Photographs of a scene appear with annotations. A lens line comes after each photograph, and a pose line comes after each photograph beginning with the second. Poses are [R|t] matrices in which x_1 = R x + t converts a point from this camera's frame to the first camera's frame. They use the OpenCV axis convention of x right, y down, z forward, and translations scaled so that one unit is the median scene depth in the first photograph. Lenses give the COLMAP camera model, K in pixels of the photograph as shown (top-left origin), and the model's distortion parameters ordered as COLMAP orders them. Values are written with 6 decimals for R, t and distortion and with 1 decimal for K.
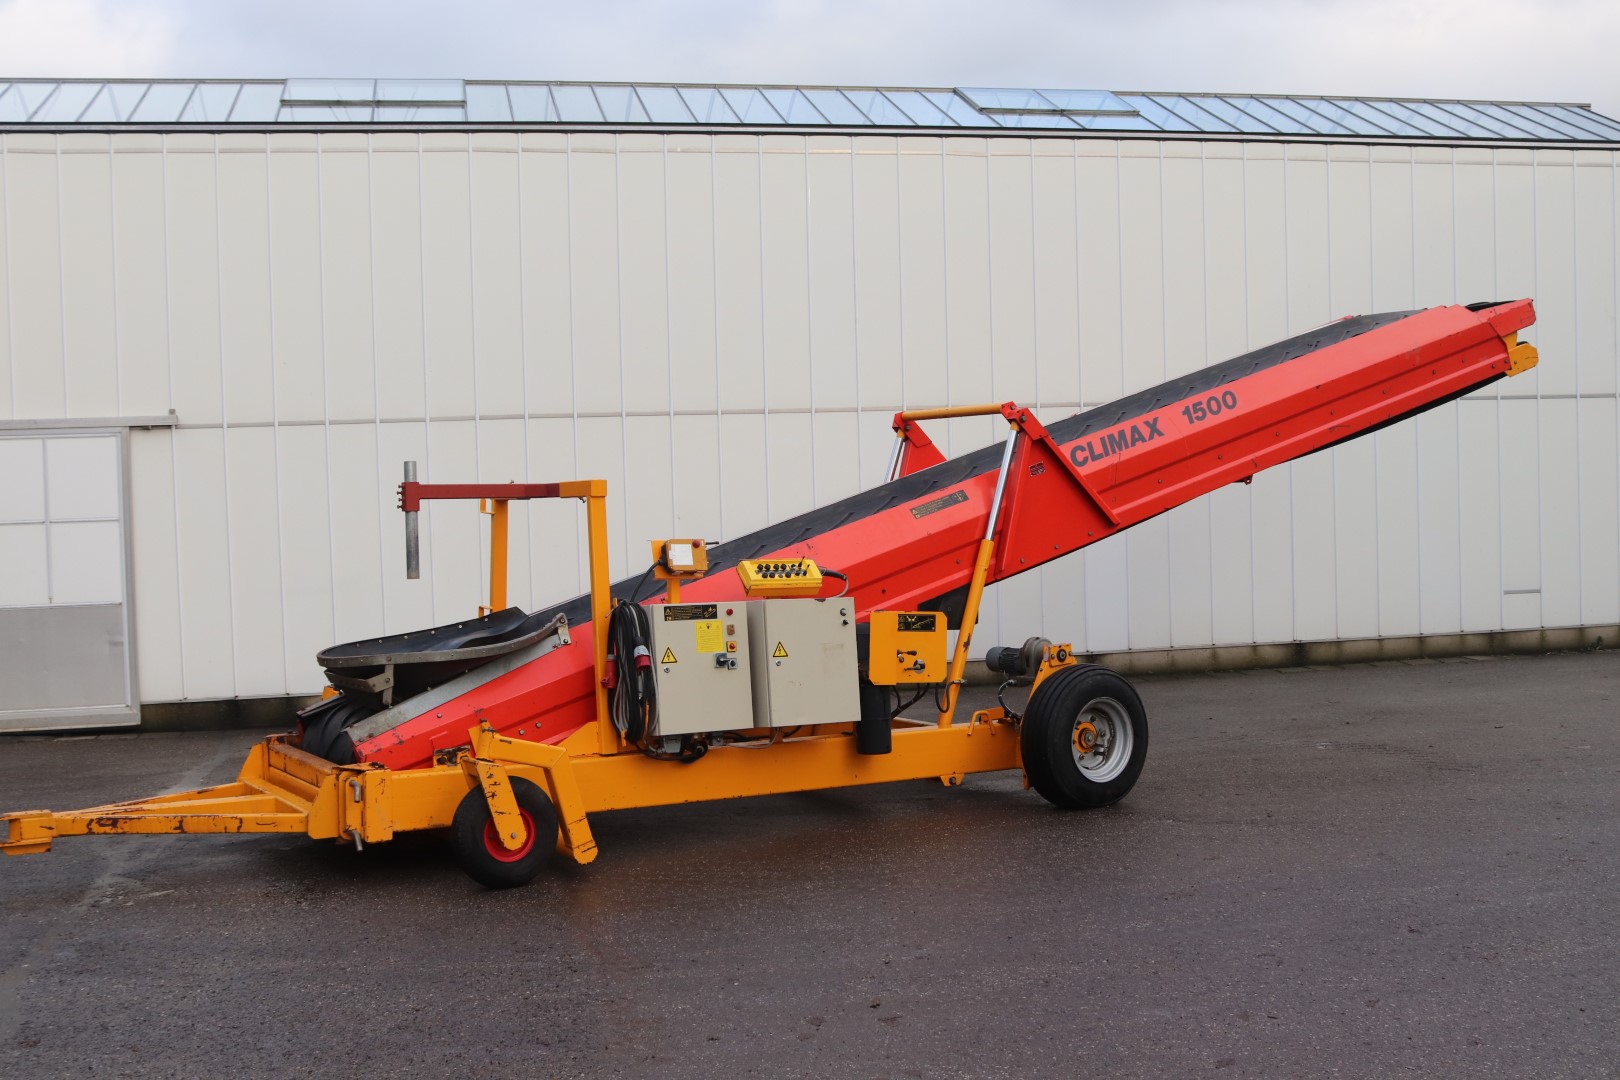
lens RADIAL K [[1778.7, 0, 810.0], [0, 1778.7, 540.0], [0, 0, 1]] dist [-0.115702, 0.142759]
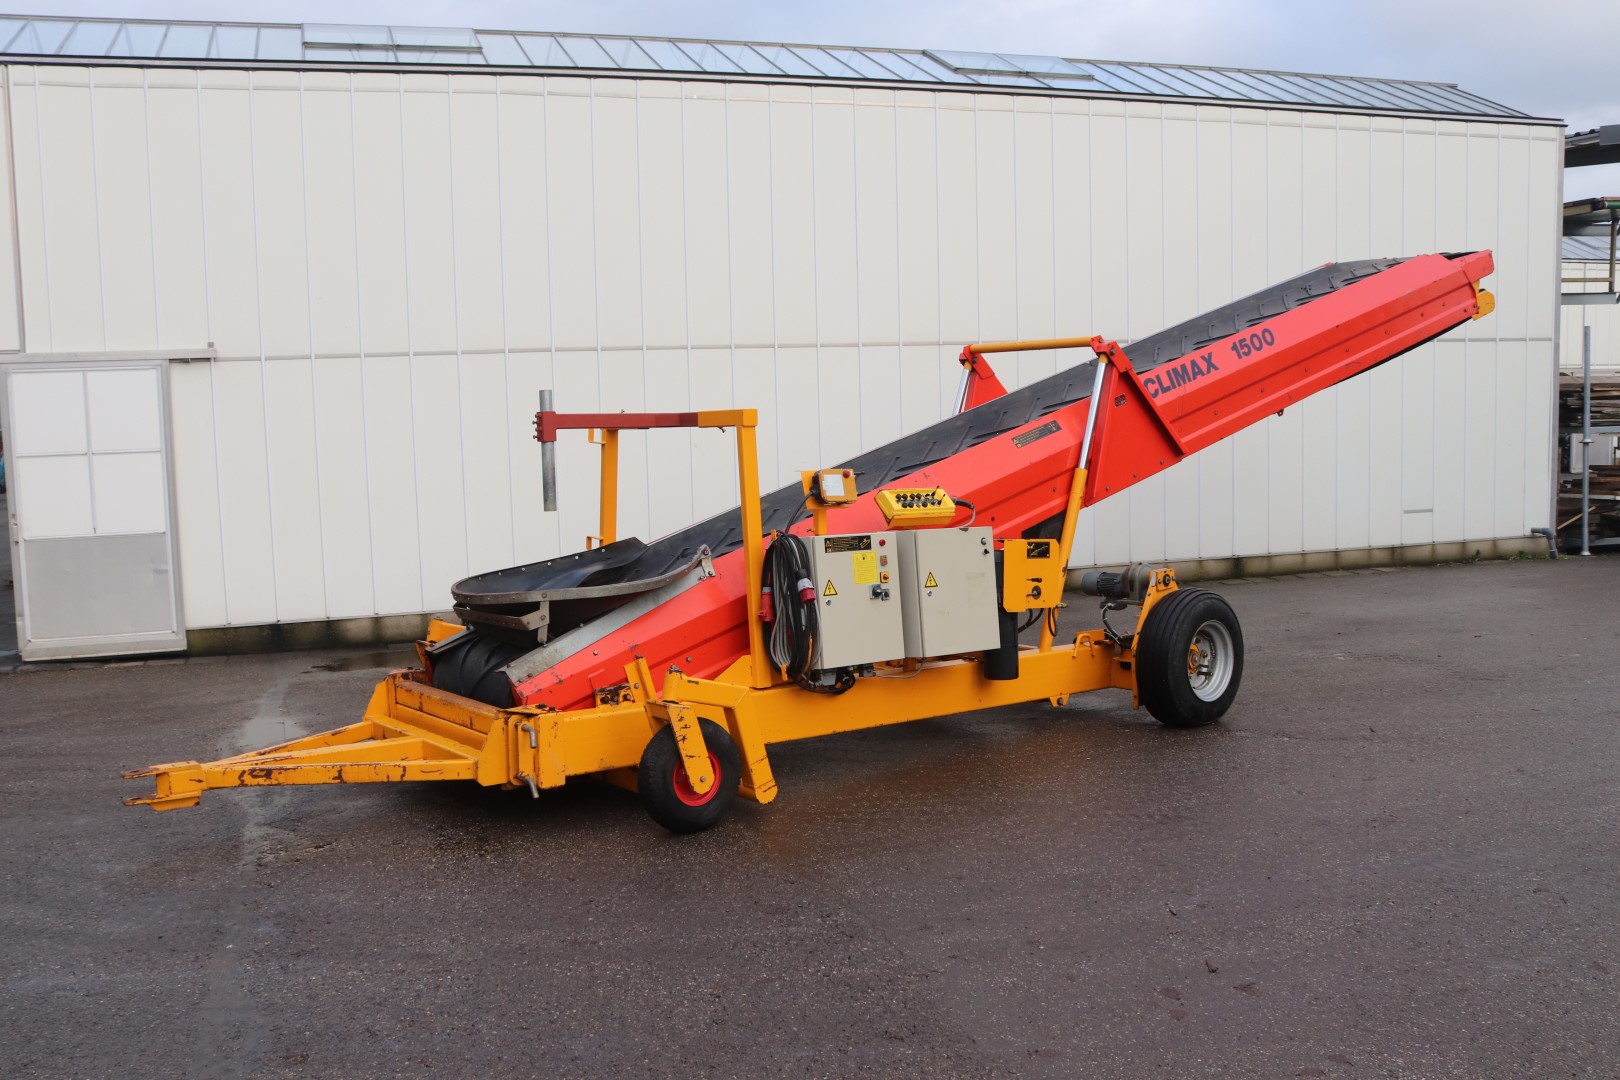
lens RADIAL K [[1497.6, 0, 798.9], [0, 1497.6, 548.9], [0, 0, 1]] dist [-0.148163, 0.116618]
pose [[0.994344, -0.008621, 0.105853, -0.171724], [0.002452, 0.998298, 0.058269, -0.004652], [-0.106175, -0.057680, 0.992673, 0.166074]]
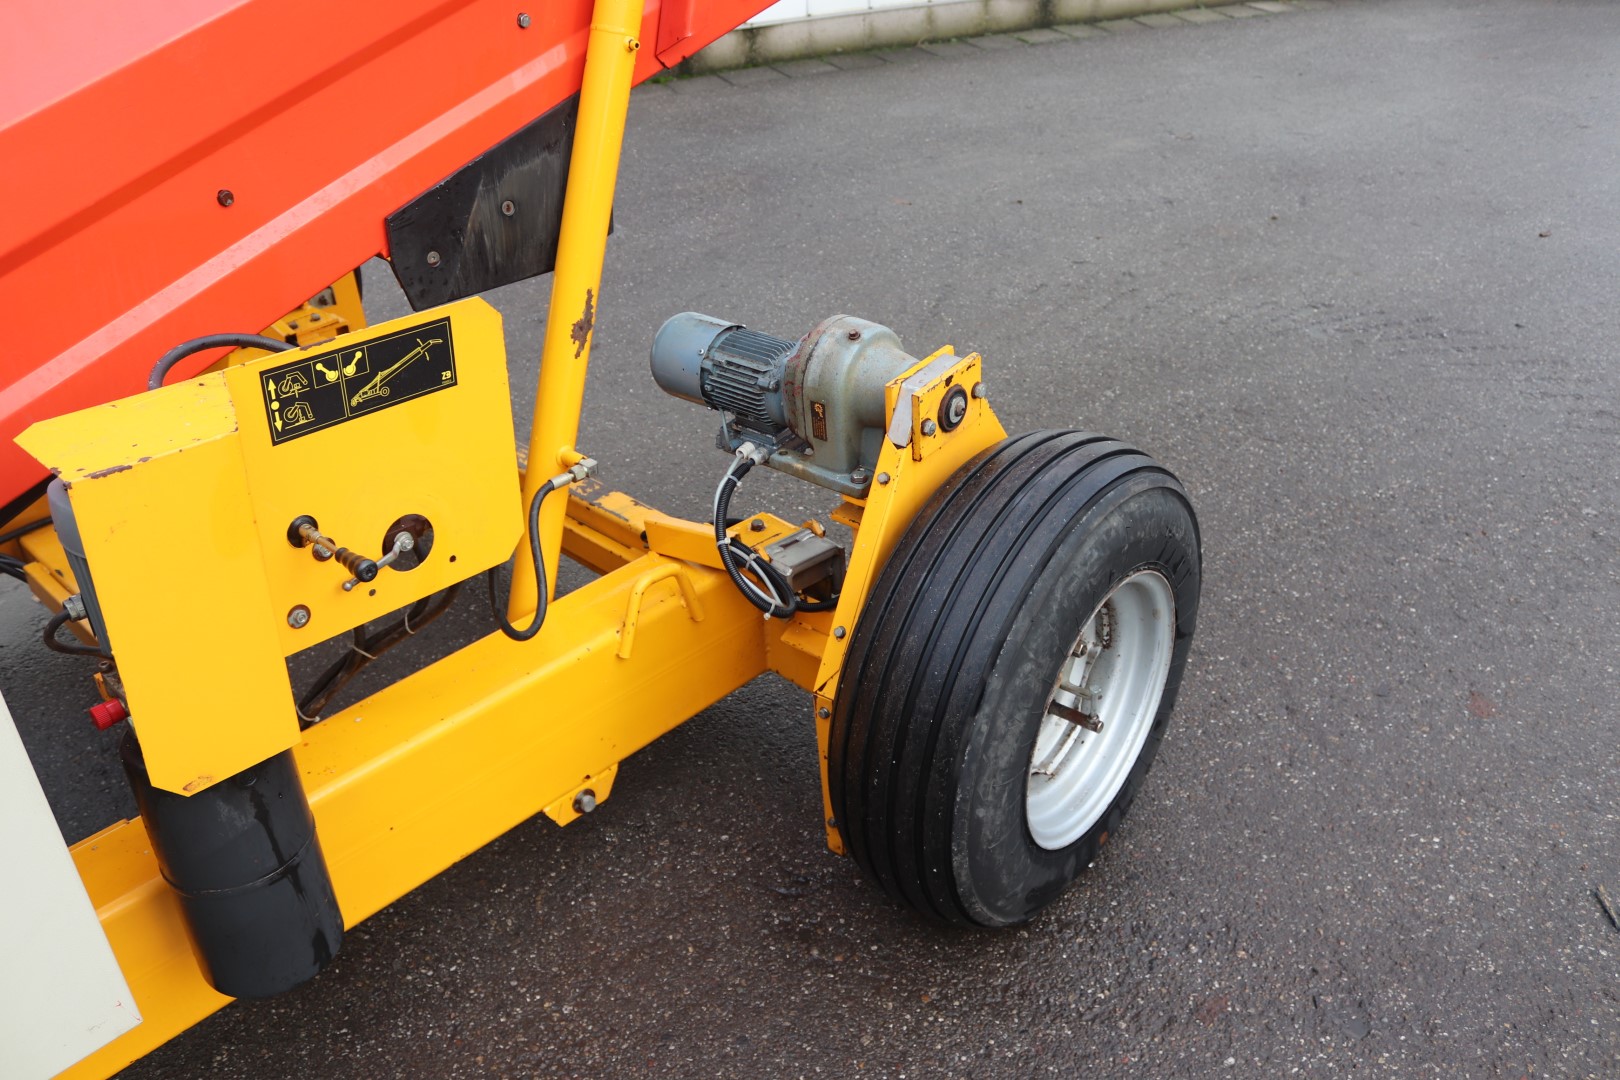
lens RADIAL K [[1353.7, 0, 822.1], [0, 1353.7, 551.7], [0, 0, 1]] dist [-0.162951, 0.139454]
pose [[0.960298, -0.144155, 0.238846, 0.074101], [0.003903, 0.863009, 0.505174, -0.020135], [-0.278949, -0.484185, 0.829308, 0.860927]]
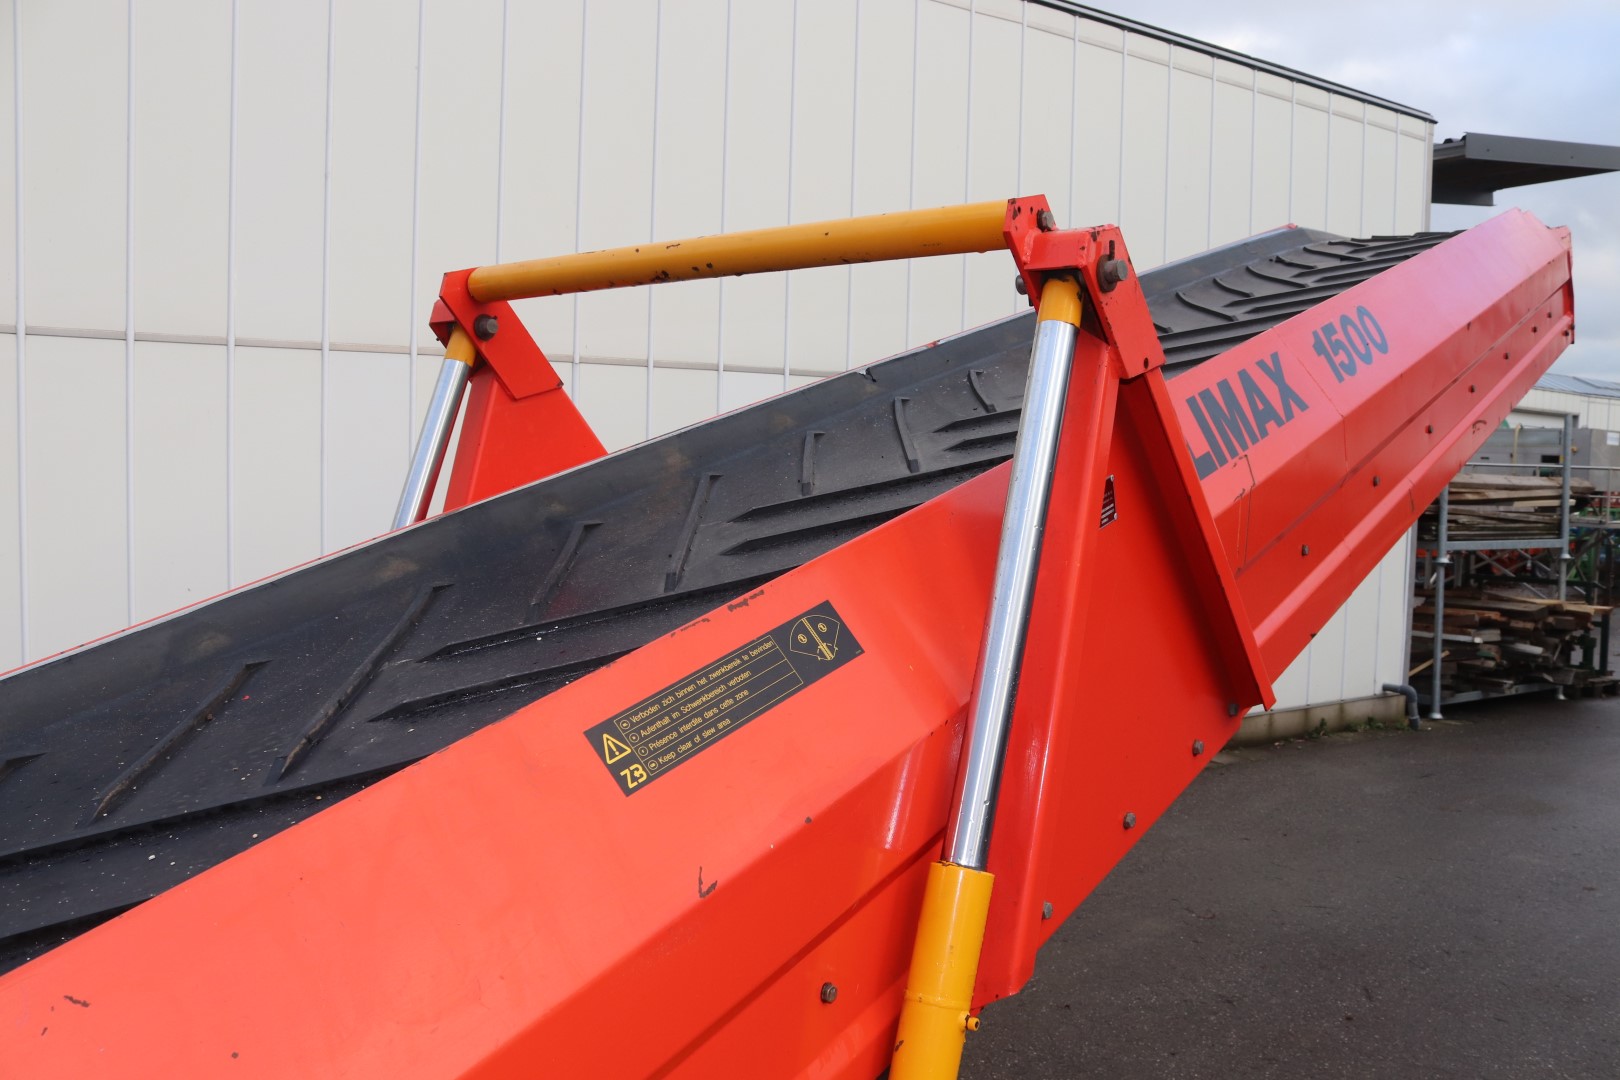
lens RADIAL K [[1353.7, 0, 822.1], [0, 1353.7, 551.7], [0, 0, 1]] dist [-0.162951, 0.139454]
pose [[0.928026, 0.024189, 0.371730, 0.032293], [-0.032441, 0.999346, 0.015960, -0.039949], [-0.371101, -0.026870, 0.928204, 0.953213]]
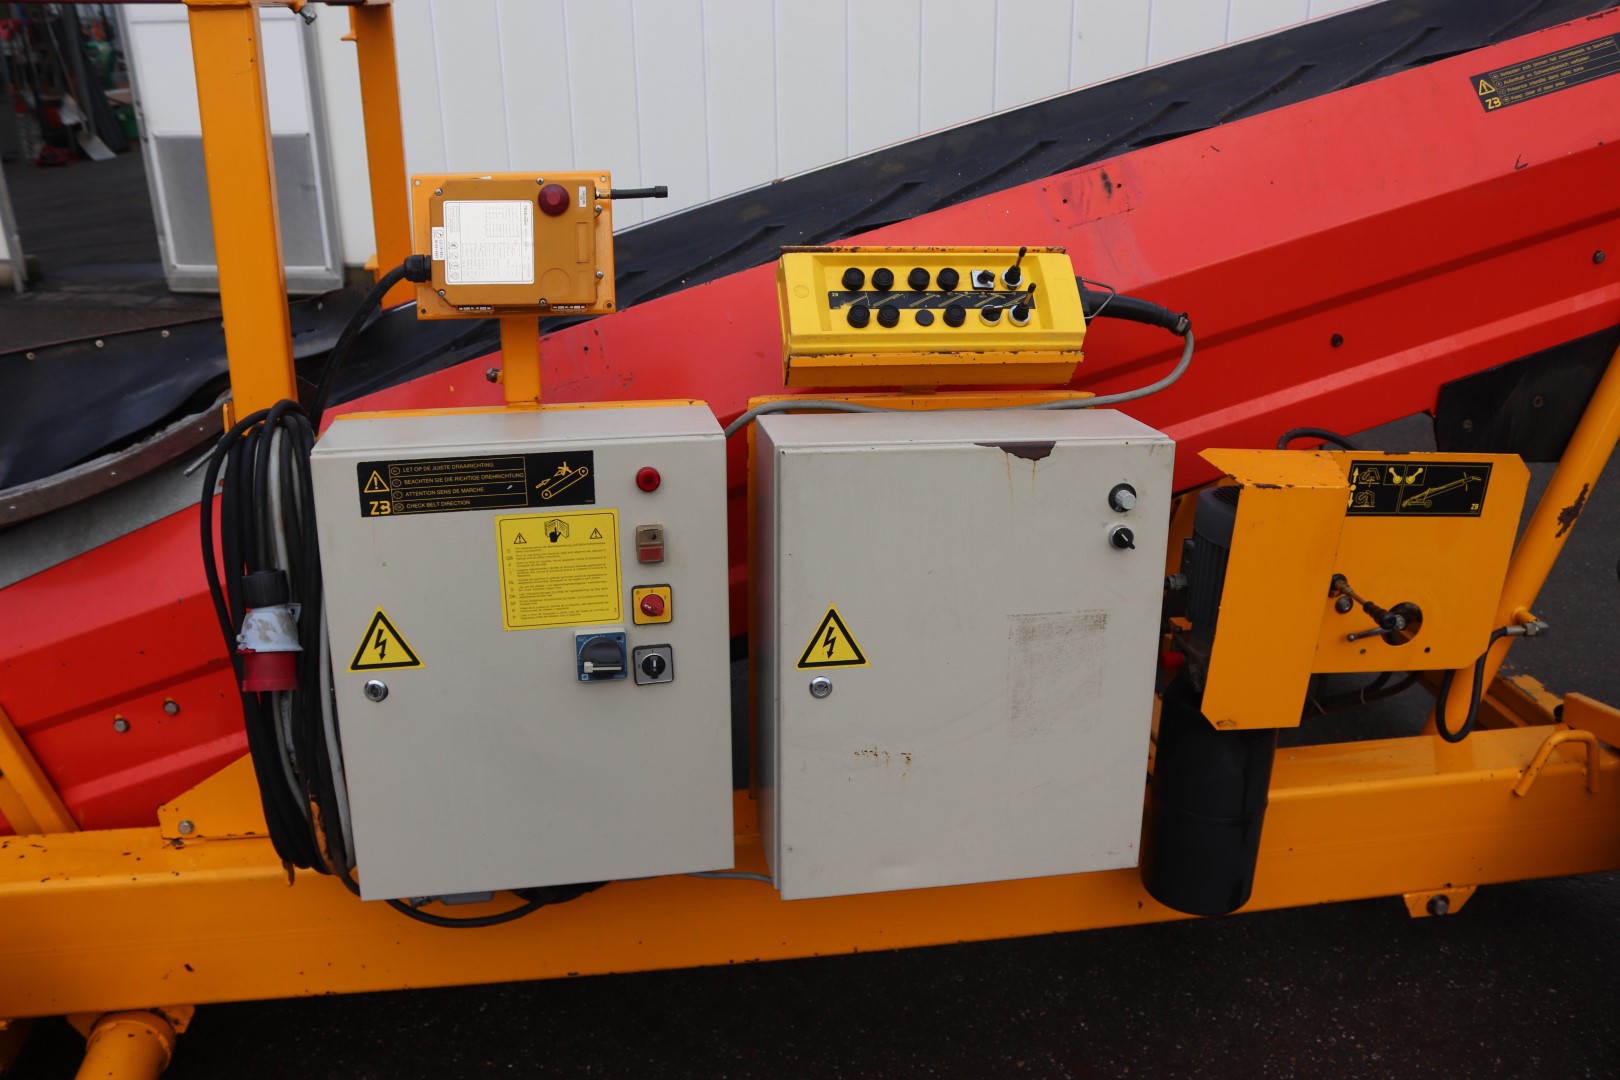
lens RADIAL K [[1353.7, 0, 822.1], [0, 1353.7, 551.7], [0, 0, 1]] dist [-0.162951, 0.139454]
pose [[0.928612, 0.167635, -0.331025, 0.043263], [-0.033832, 0.926664, 0.374366, -0.023281], [0.369506, -0.336441, 0.866183, 0.796308]]
